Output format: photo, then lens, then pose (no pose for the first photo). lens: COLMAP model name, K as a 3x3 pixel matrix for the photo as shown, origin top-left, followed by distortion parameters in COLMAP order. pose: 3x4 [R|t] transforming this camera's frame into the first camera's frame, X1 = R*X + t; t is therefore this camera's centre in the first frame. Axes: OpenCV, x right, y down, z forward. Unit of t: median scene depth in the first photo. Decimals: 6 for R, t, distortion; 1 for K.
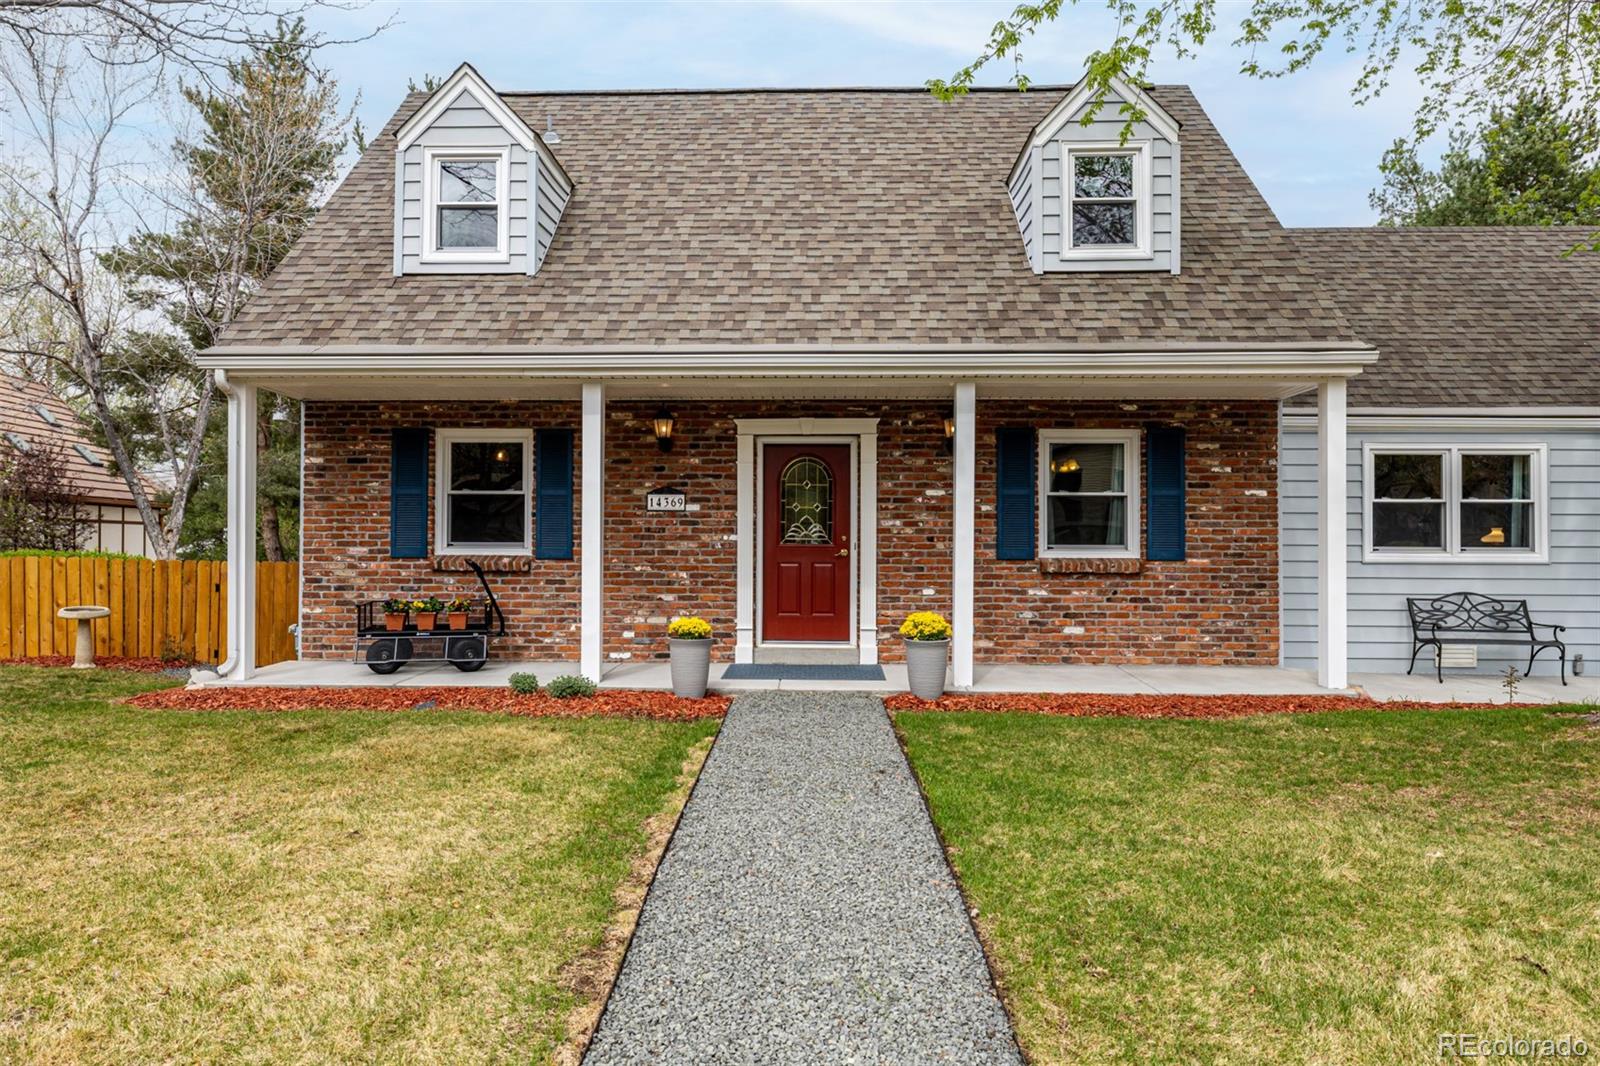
lens RADIAL K [[1005.1, 0, 794.3], [0, 1005.1, 545.5], [0, 0, 1]] dist [-0.001277, -0.000042]
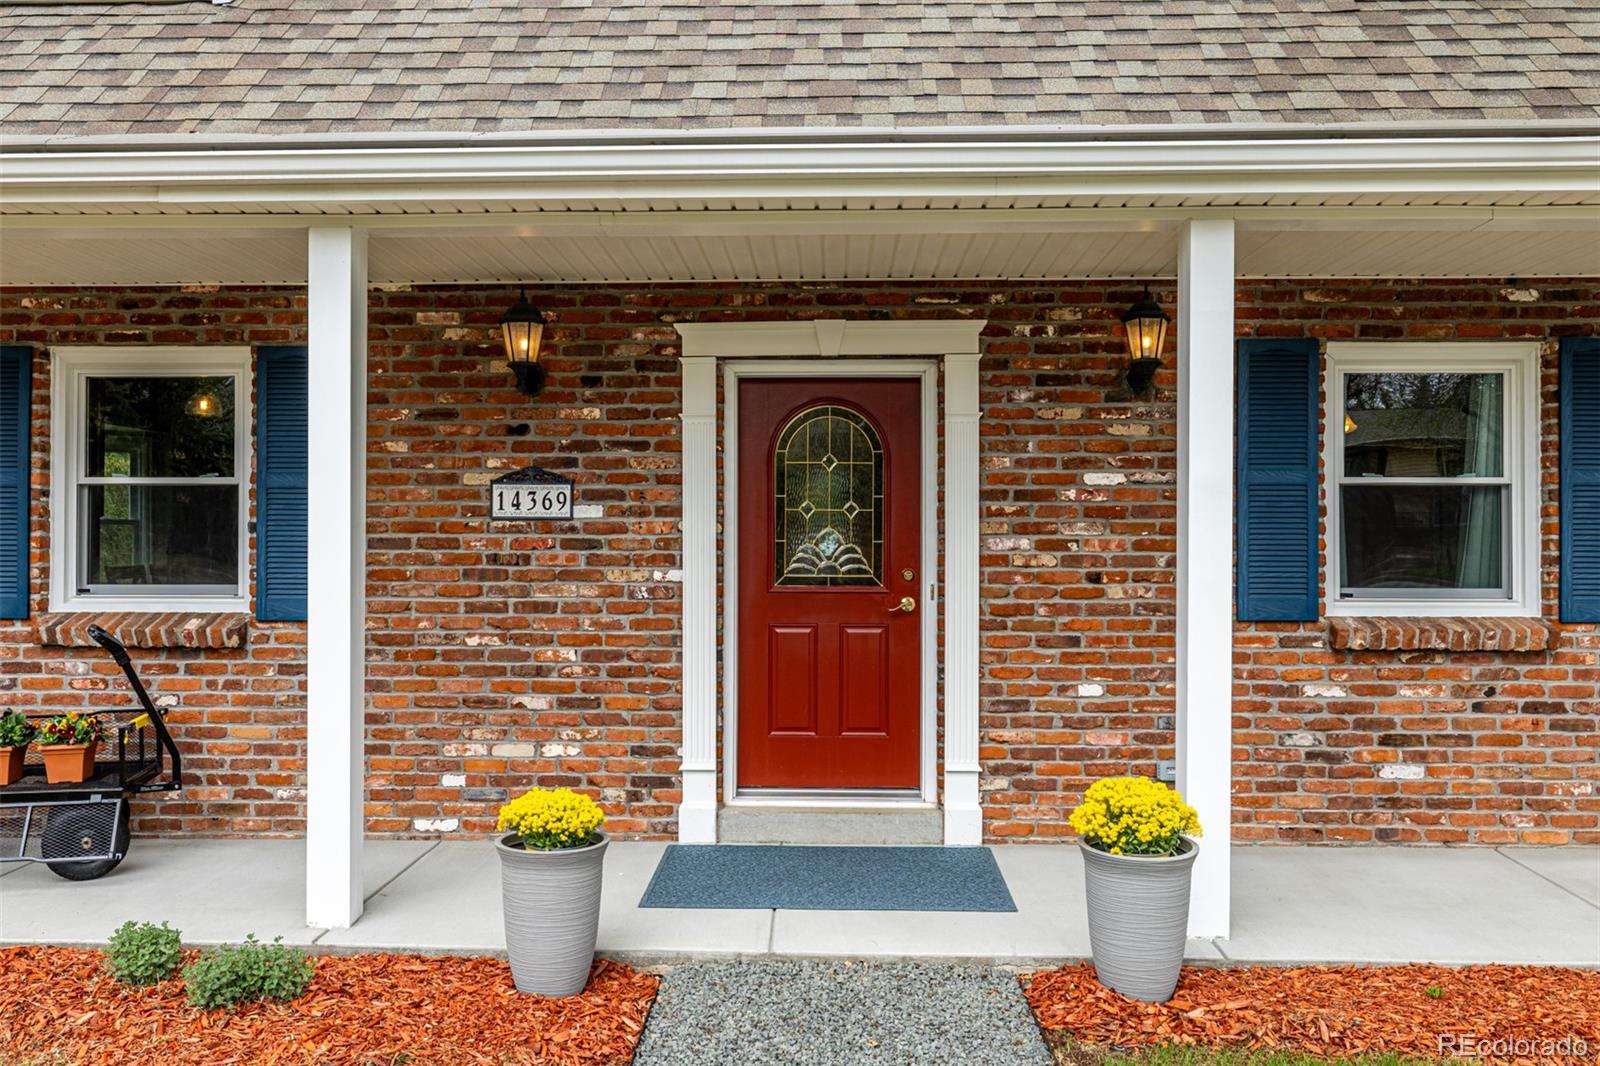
lens RADIAL K [[1247.5, 0, 805.3], [0, 1247.5, 526.3], [0, 0, 1]] dist [0.003041, -0.001878]
pose [[0.999960, -0.003157, 0.008414, -0.004248], [0.003251, 0.999933, -0.011135, -0.024463], [-0.008378, 0.011162, 0.999903, 0.419277]]
